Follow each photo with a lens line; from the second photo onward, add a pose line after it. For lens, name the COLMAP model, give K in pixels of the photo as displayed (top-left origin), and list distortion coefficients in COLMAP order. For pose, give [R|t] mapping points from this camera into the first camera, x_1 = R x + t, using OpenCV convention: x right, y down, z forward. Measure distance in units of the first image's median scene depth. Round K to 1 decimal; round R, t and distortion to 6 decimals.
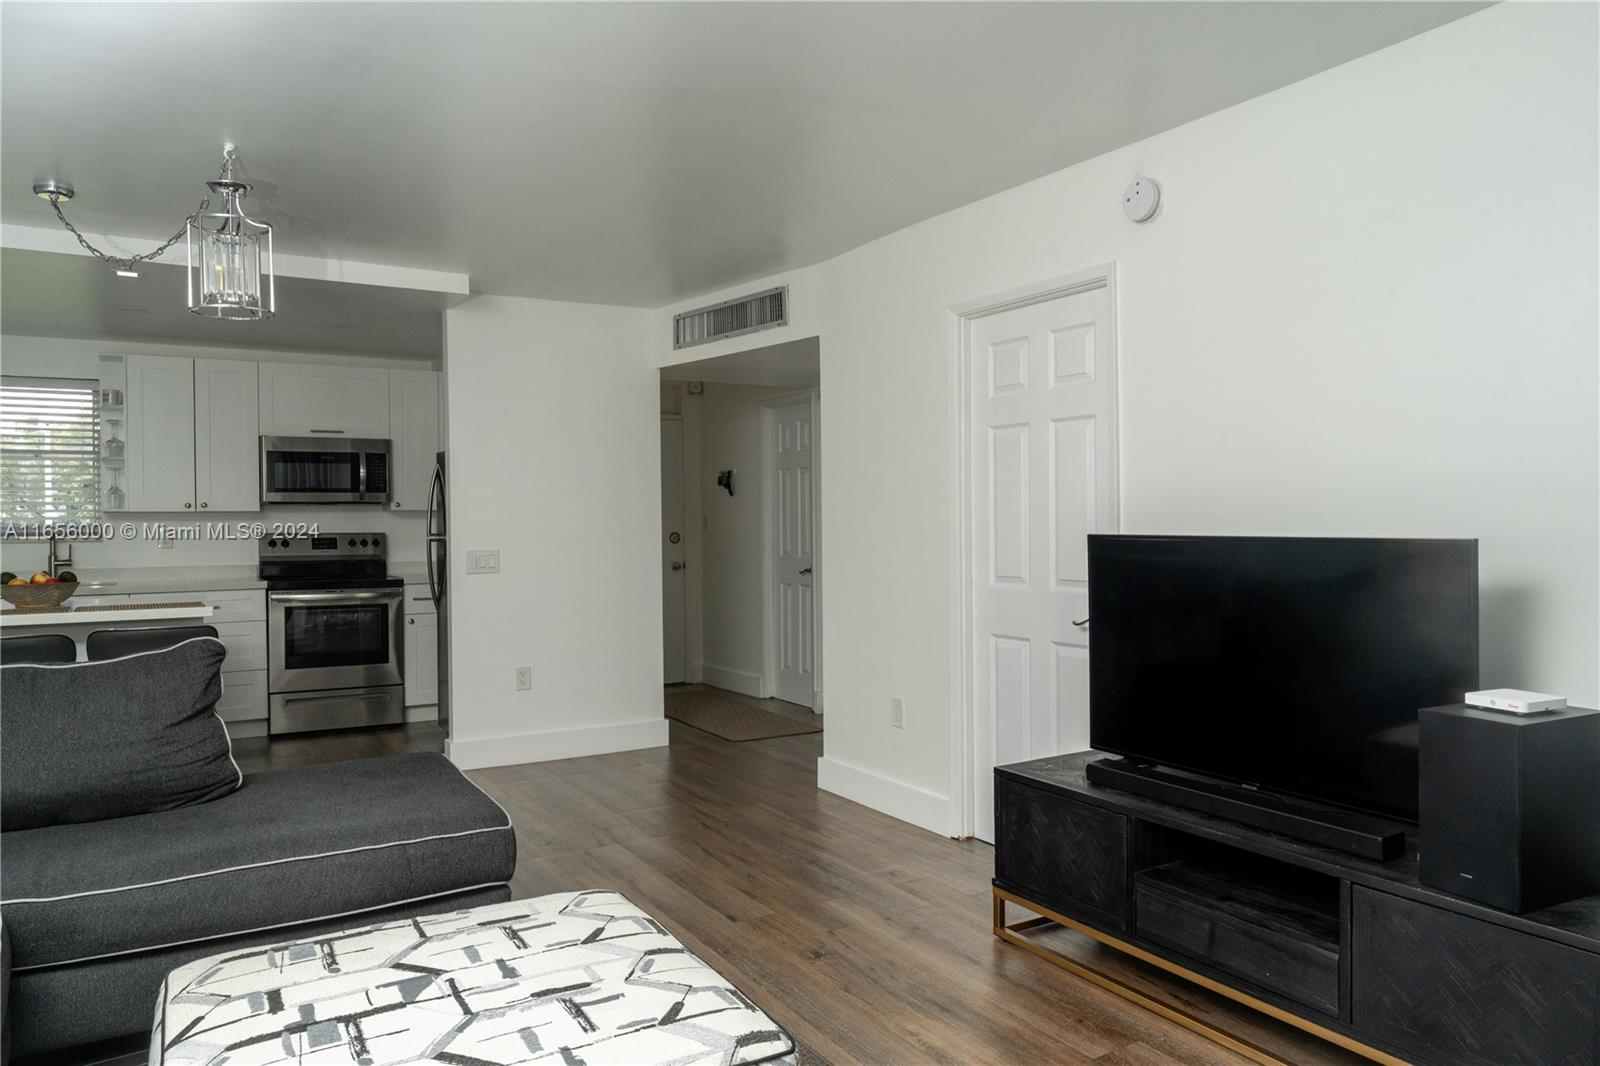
lens RADIAL K [[1099.1, 0, 790.6], [0, 1099.1, 528.5], [0, 0, 1]] dist [-0.017545, 0.016123]
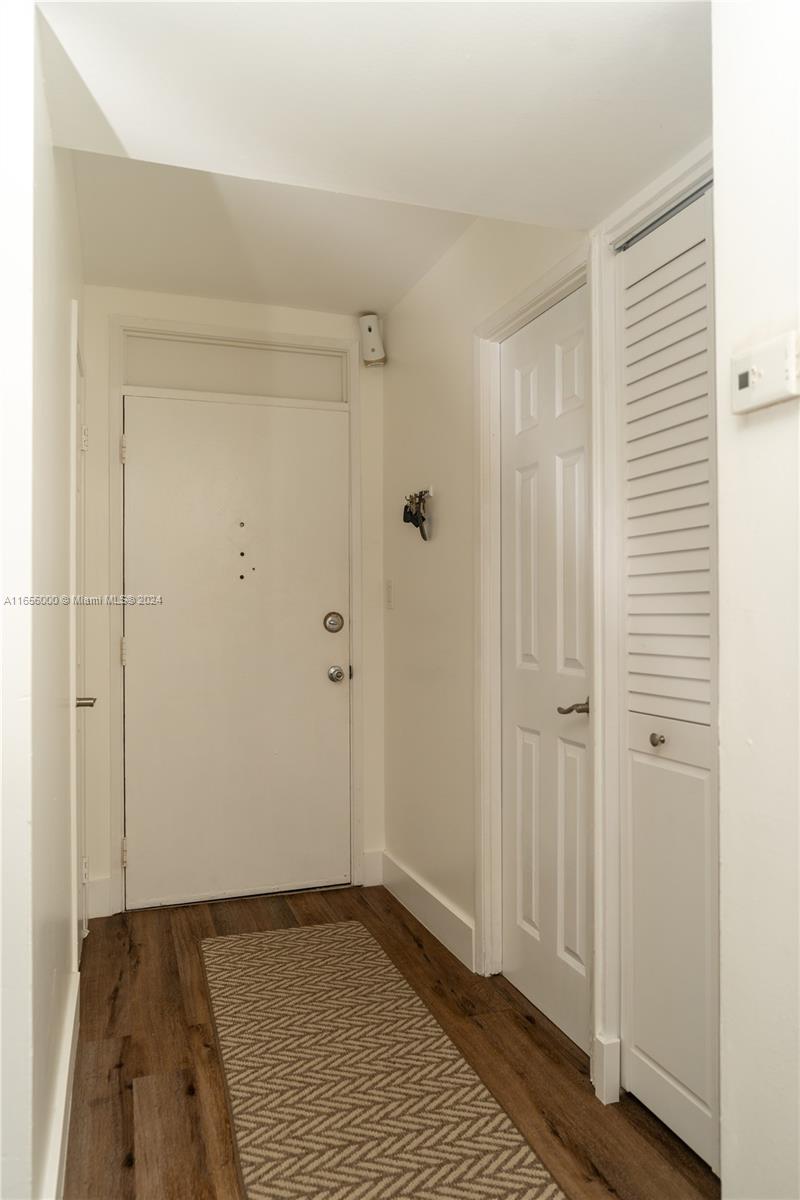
lens RADIAL K [[824.3, 0, 401.0], [0, 824.3, 603.3], [0, 0, 1]] dist [-0.017545, 0.016123]
pose [[0.980582, 0.003968, -0.196067, 0.008790], [-0.007063, 0.999861, -0.015087, 0.004592], [0.195980, 0.016179, 0.980474, 0.583232]]
